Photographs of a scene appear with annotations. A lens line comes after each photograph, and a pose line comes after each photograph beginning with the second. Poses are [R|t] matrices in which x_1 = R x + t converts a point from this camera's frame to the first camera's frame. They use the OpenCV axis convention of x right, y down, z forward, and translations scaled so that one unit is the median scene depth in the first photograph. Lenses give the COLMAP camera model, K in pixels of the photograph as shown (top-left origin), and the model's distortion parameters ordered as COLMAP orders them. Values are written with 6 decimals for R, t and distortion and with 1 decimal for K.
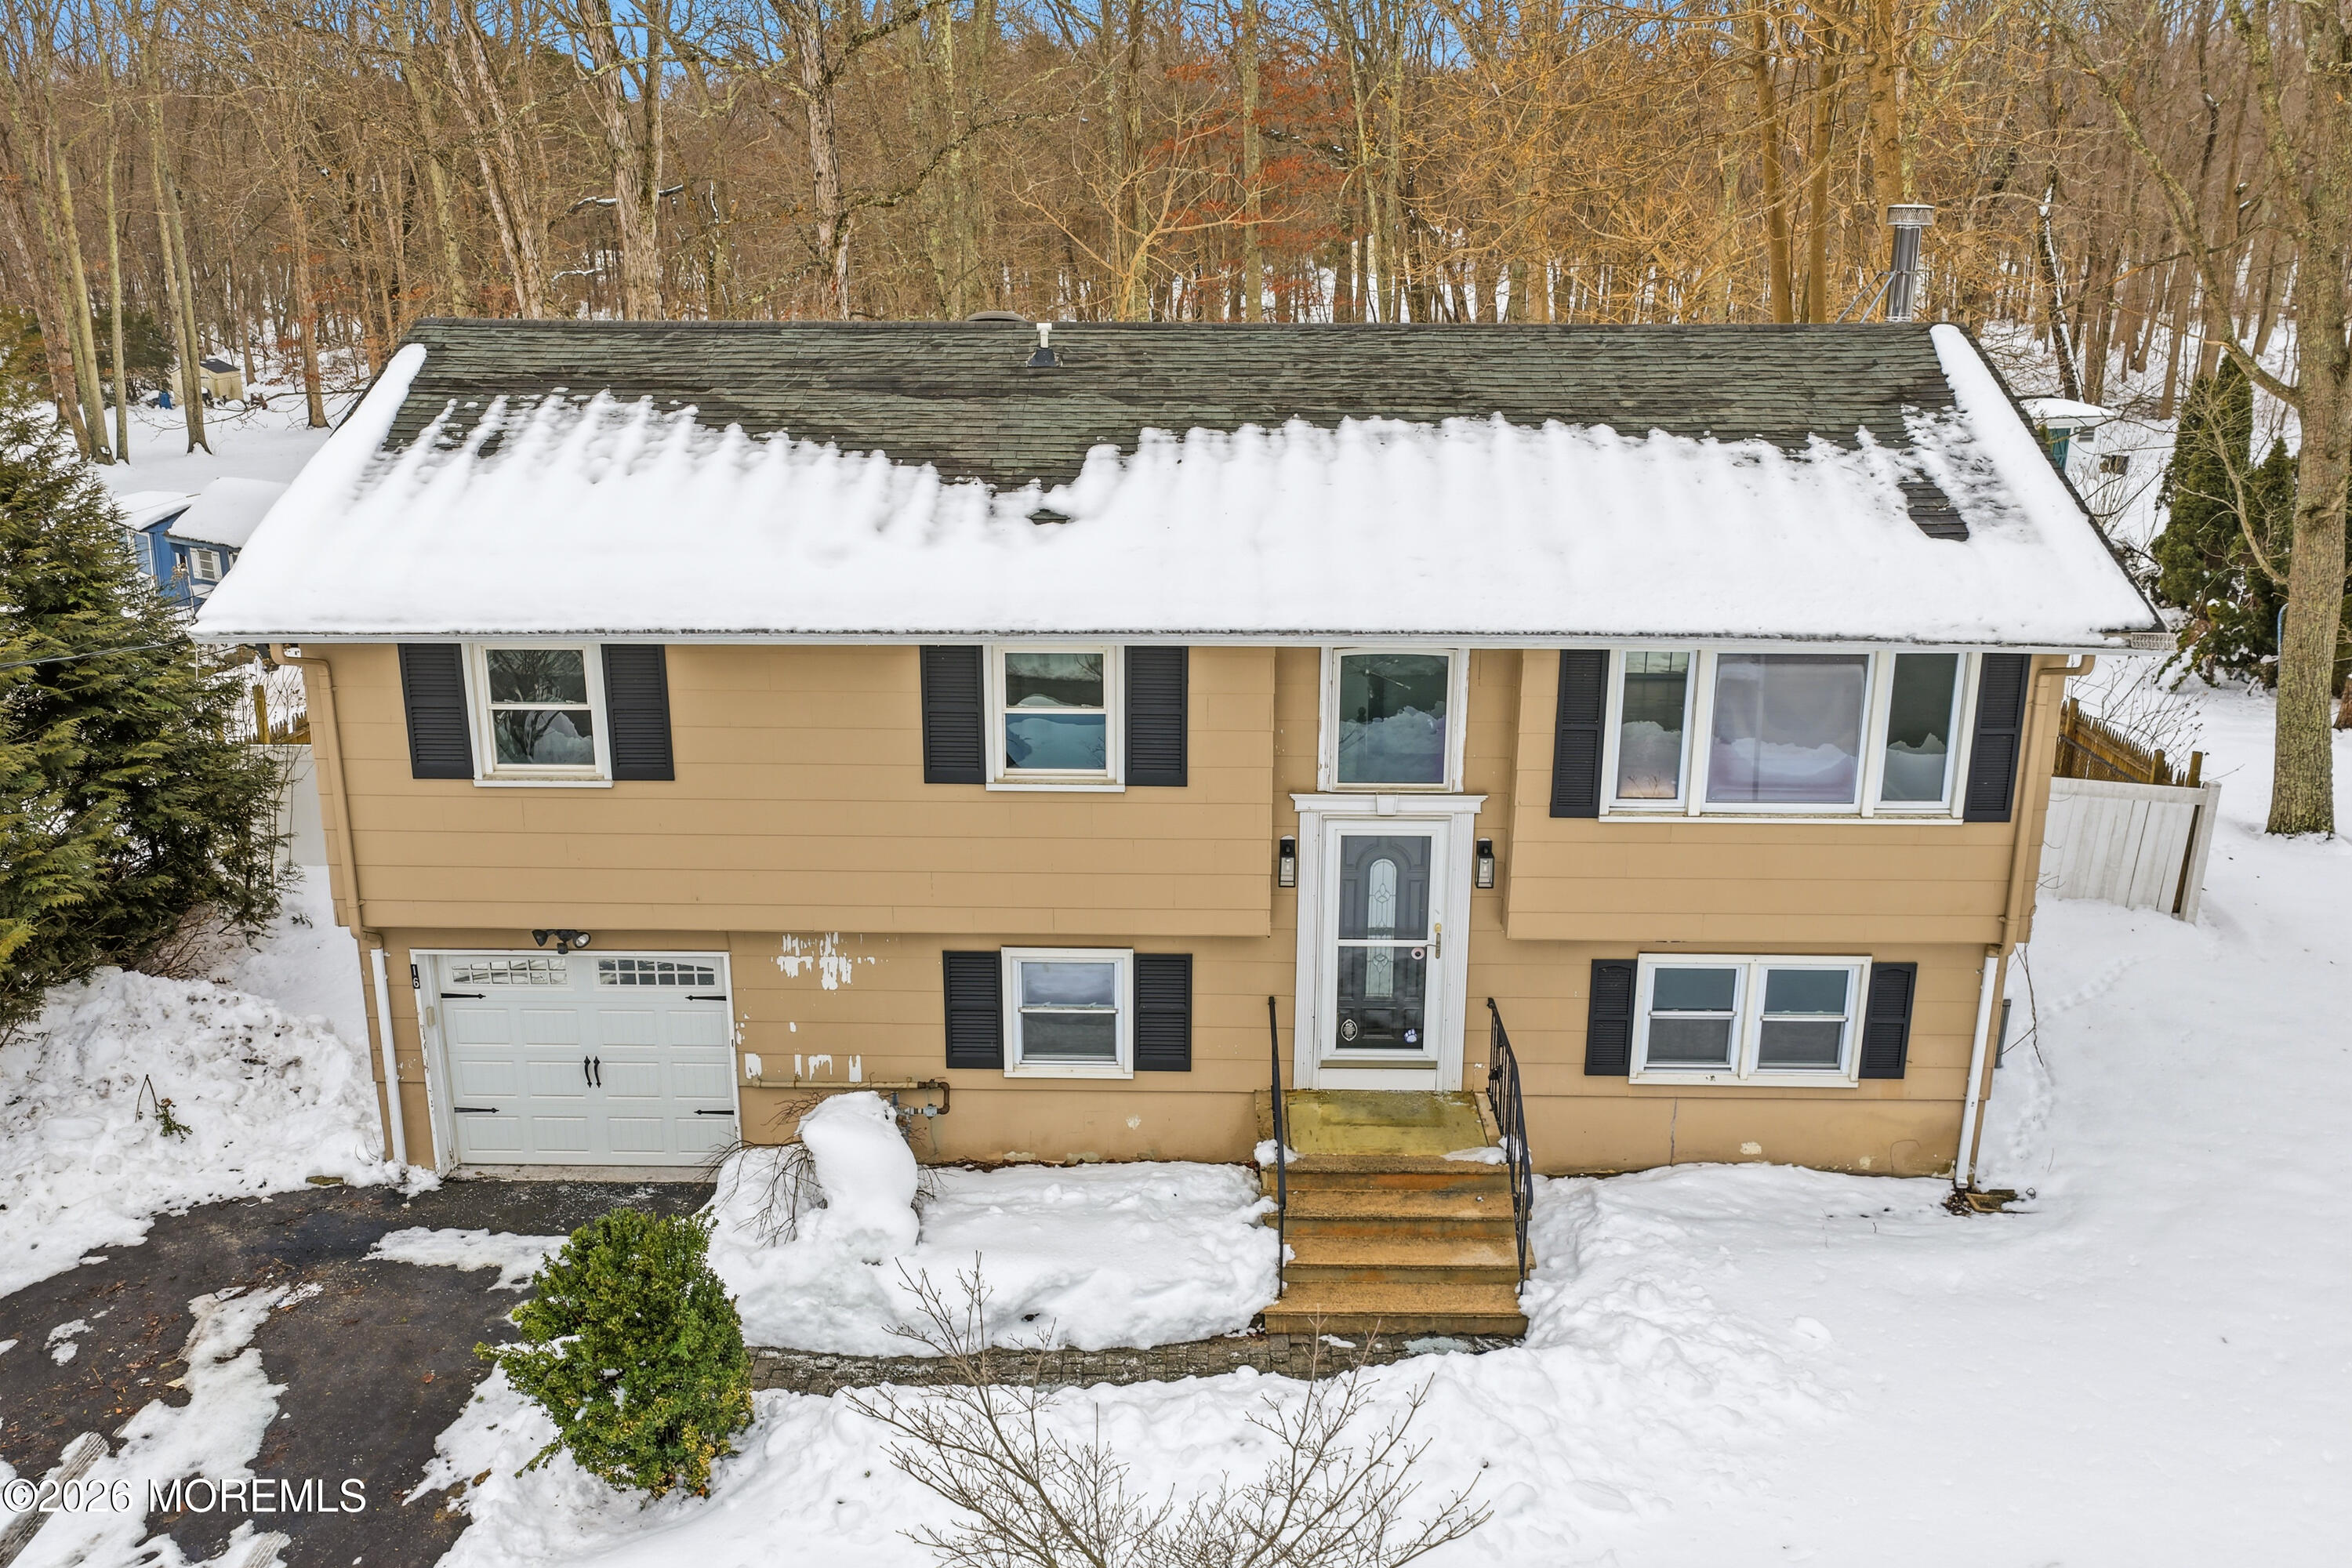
lens RADIAL K [[1911.0, 0, 1156.5], [0, 1911.0, 785.8], [0, 0, 1]] dist [-0.006452, 0.026297]
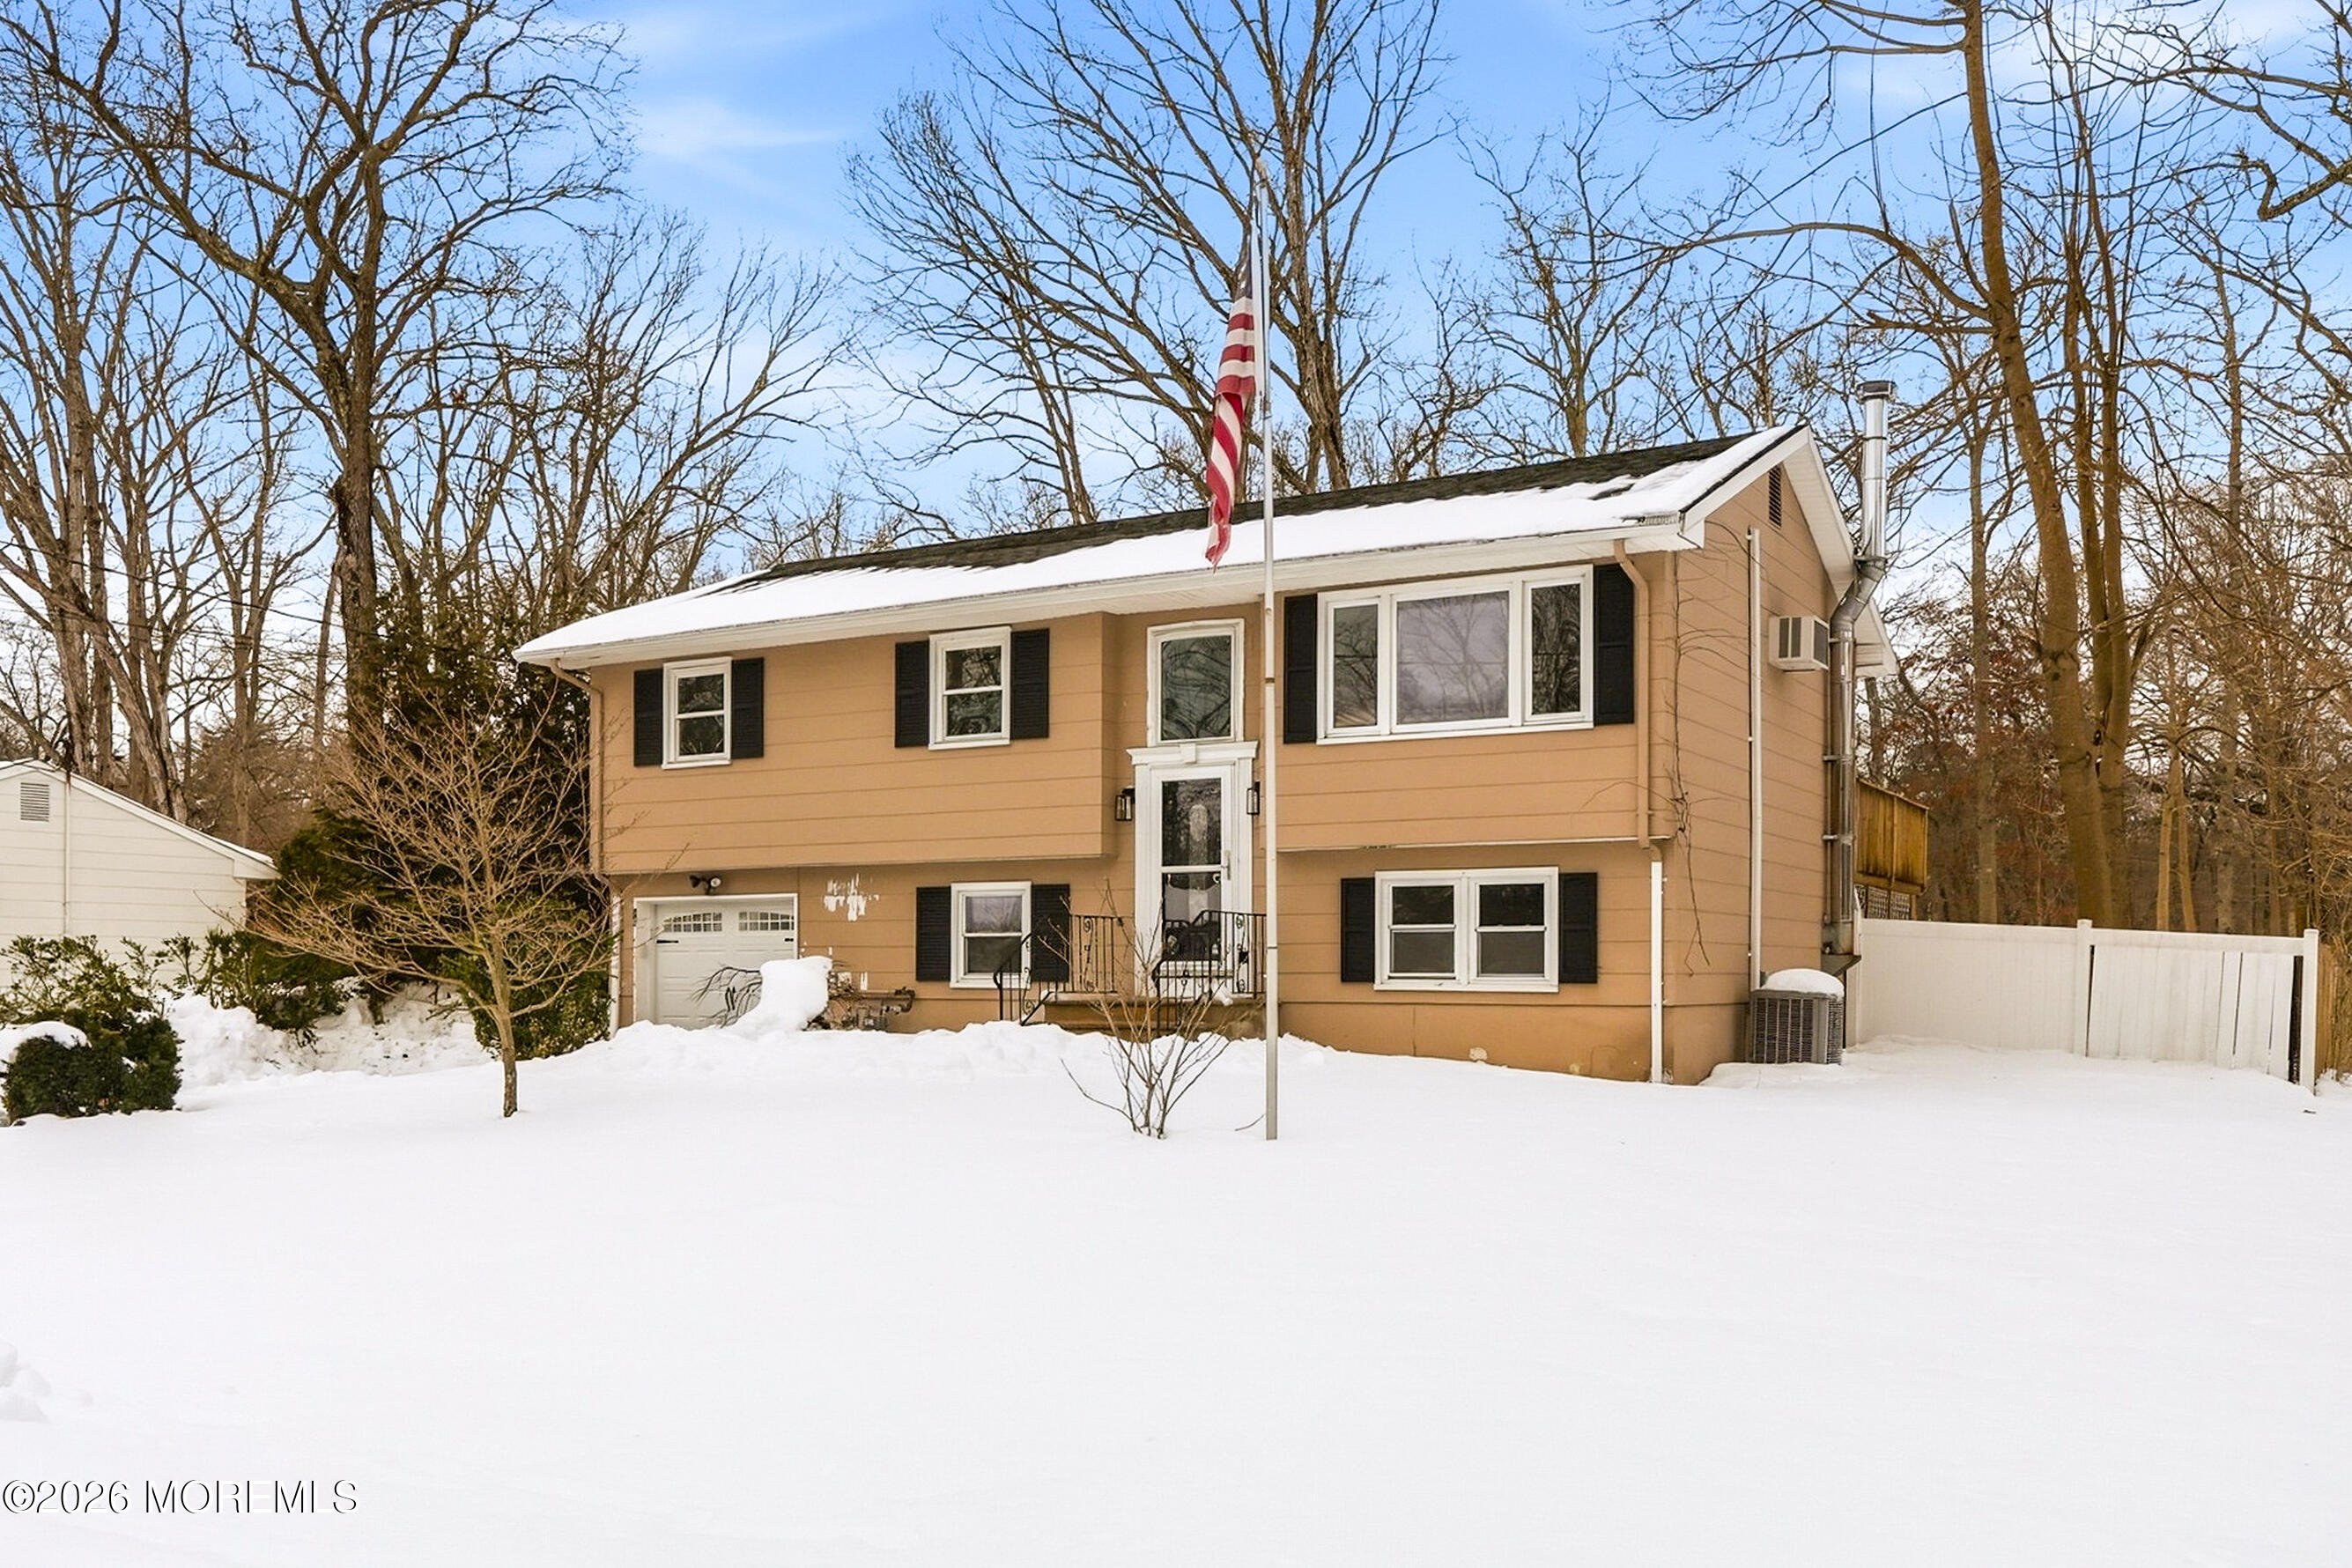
lens RADIAL K [[1906.2, 0, 1230.4], [0, 1906.2, 984.7], [0, 0, 1]] dist [-0.008628, 0.027963]
pose [[0.884340, 0.005412, -0.466812, 0.724359], [-0.138078, 0.958227, -0.250470, 0.463818], [0.445957, 0.285957, 0.848146, -0.037569]]
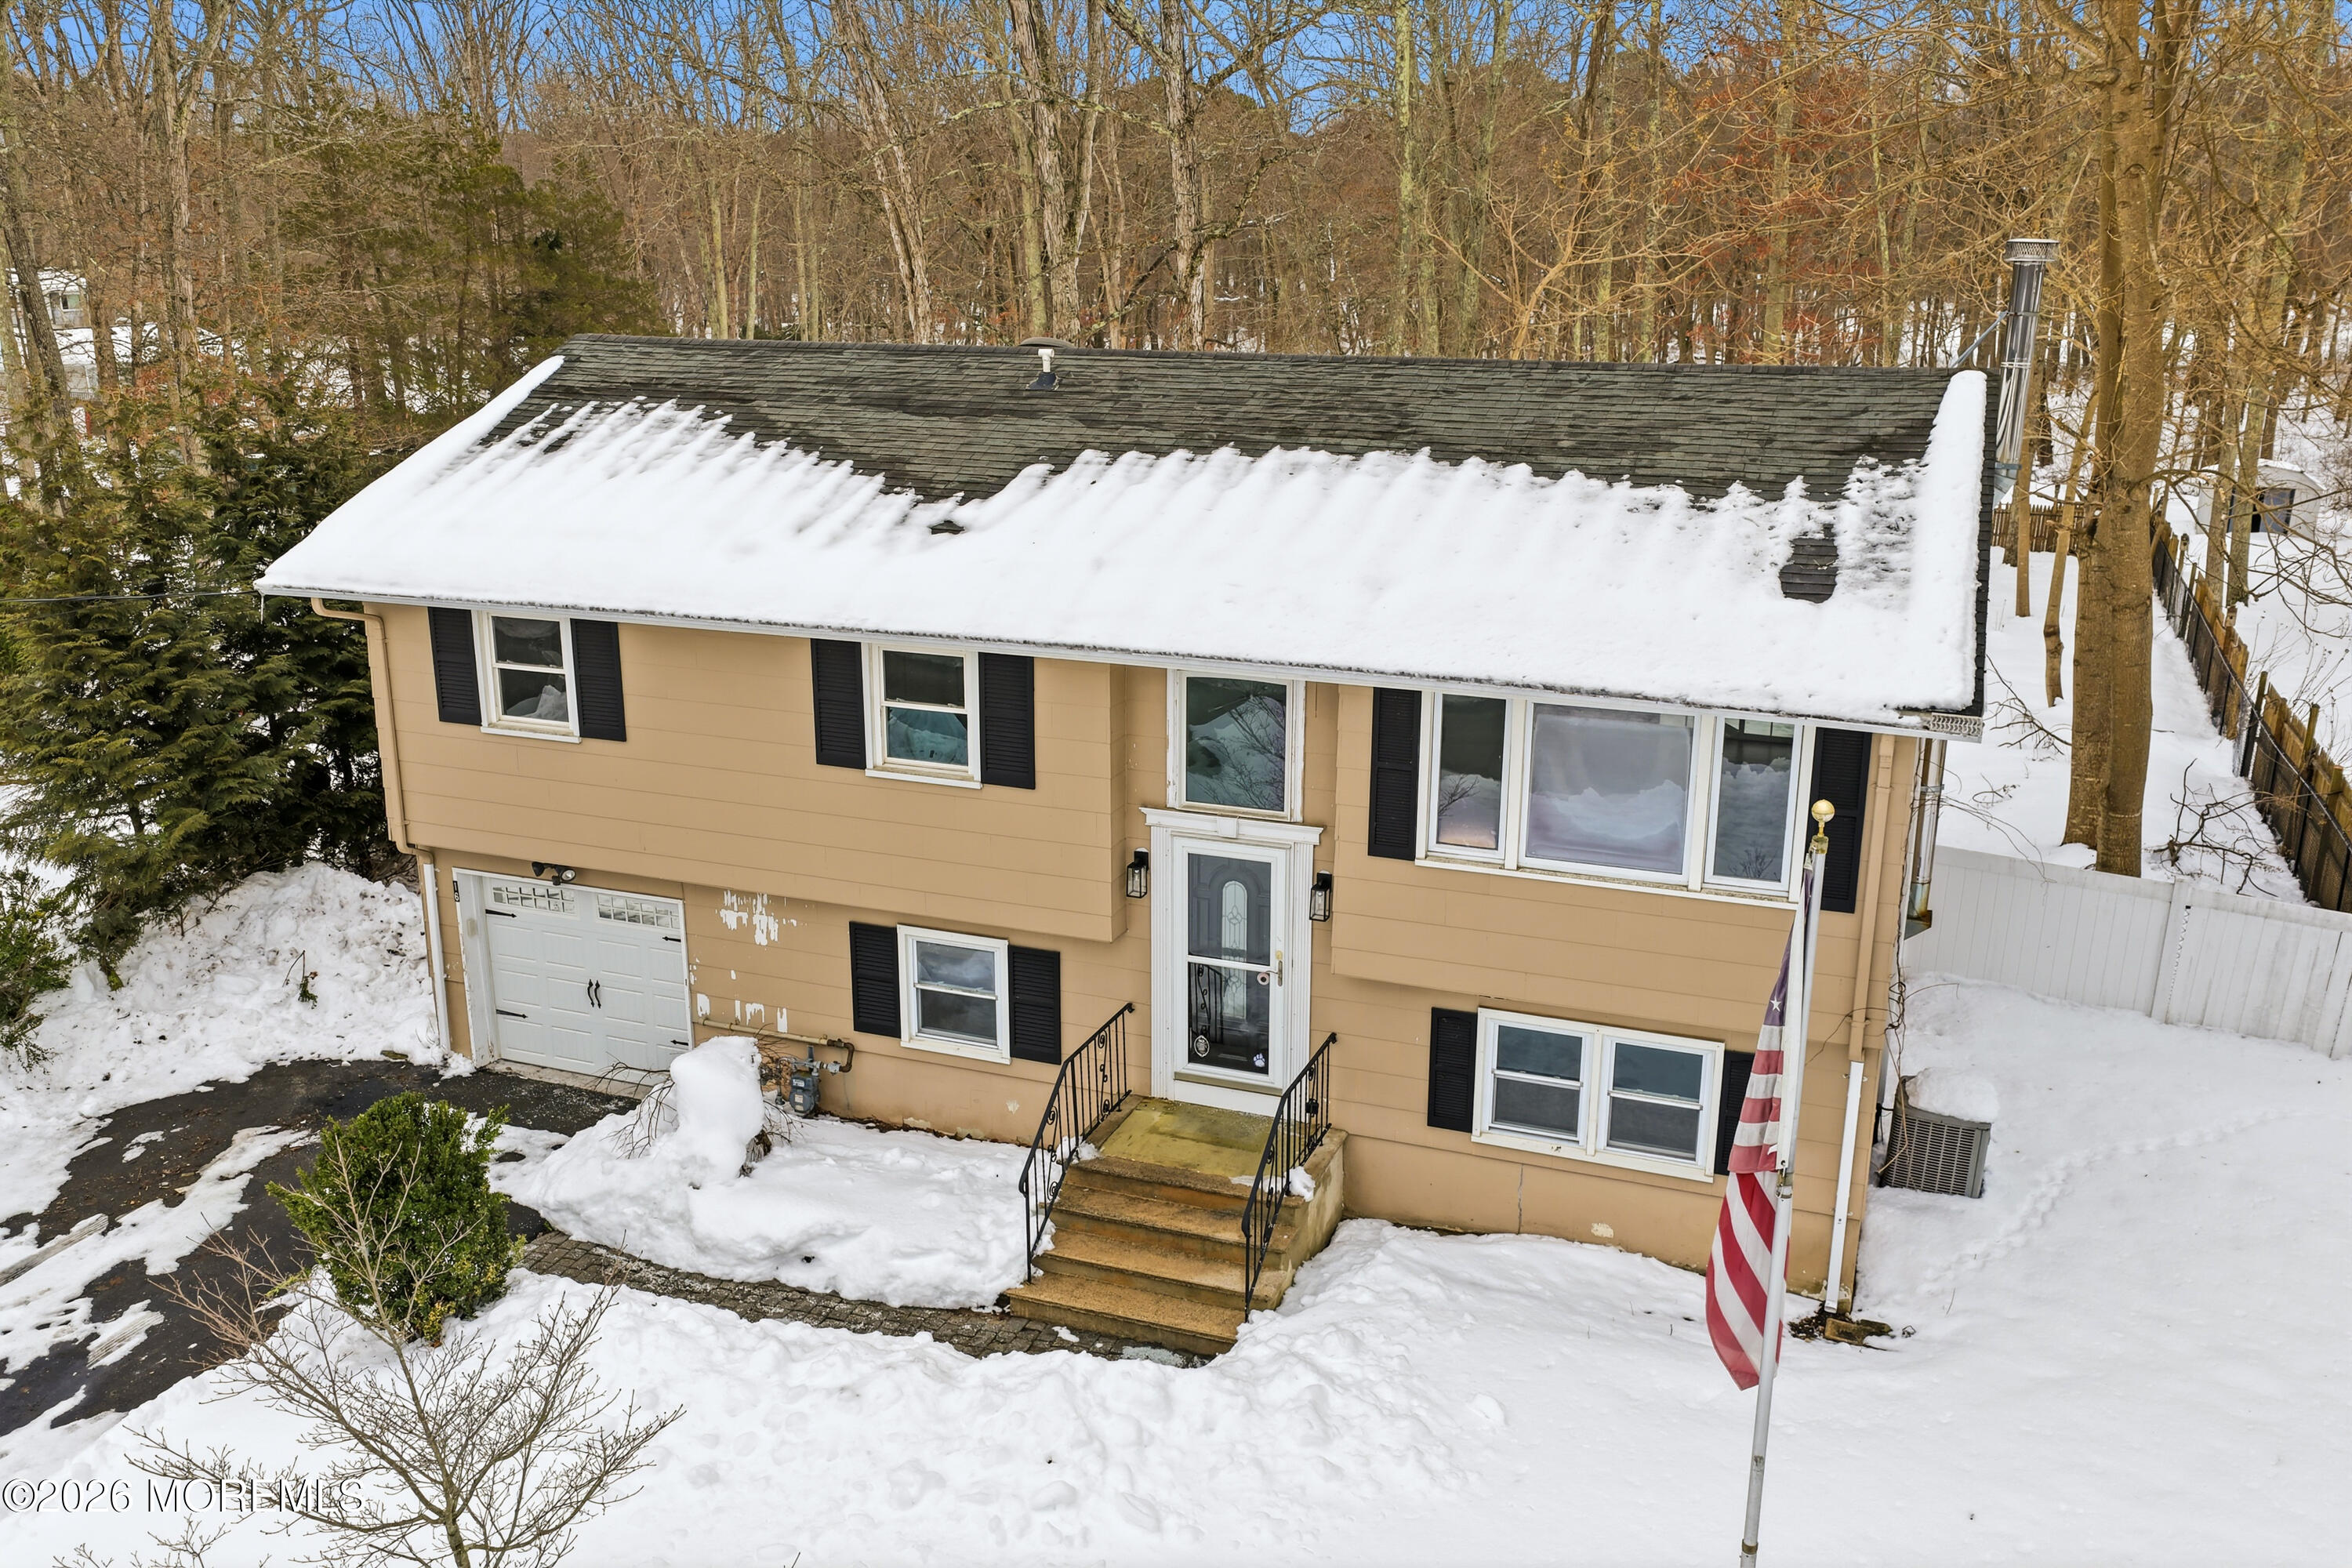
lens RADIAL K [[1906.2, 0, 1168.2], [0, 1906.2, 788.1], [0, 0, 1]] dist [-0.008628, 0.027963]
pose [[0.941887, 0.094554, -0.322348, 0.400938], [-0.098788, 0.995103, 0.003238, -0.010460], [0.321076, 0.028794, 0.946616, 0.030177]]
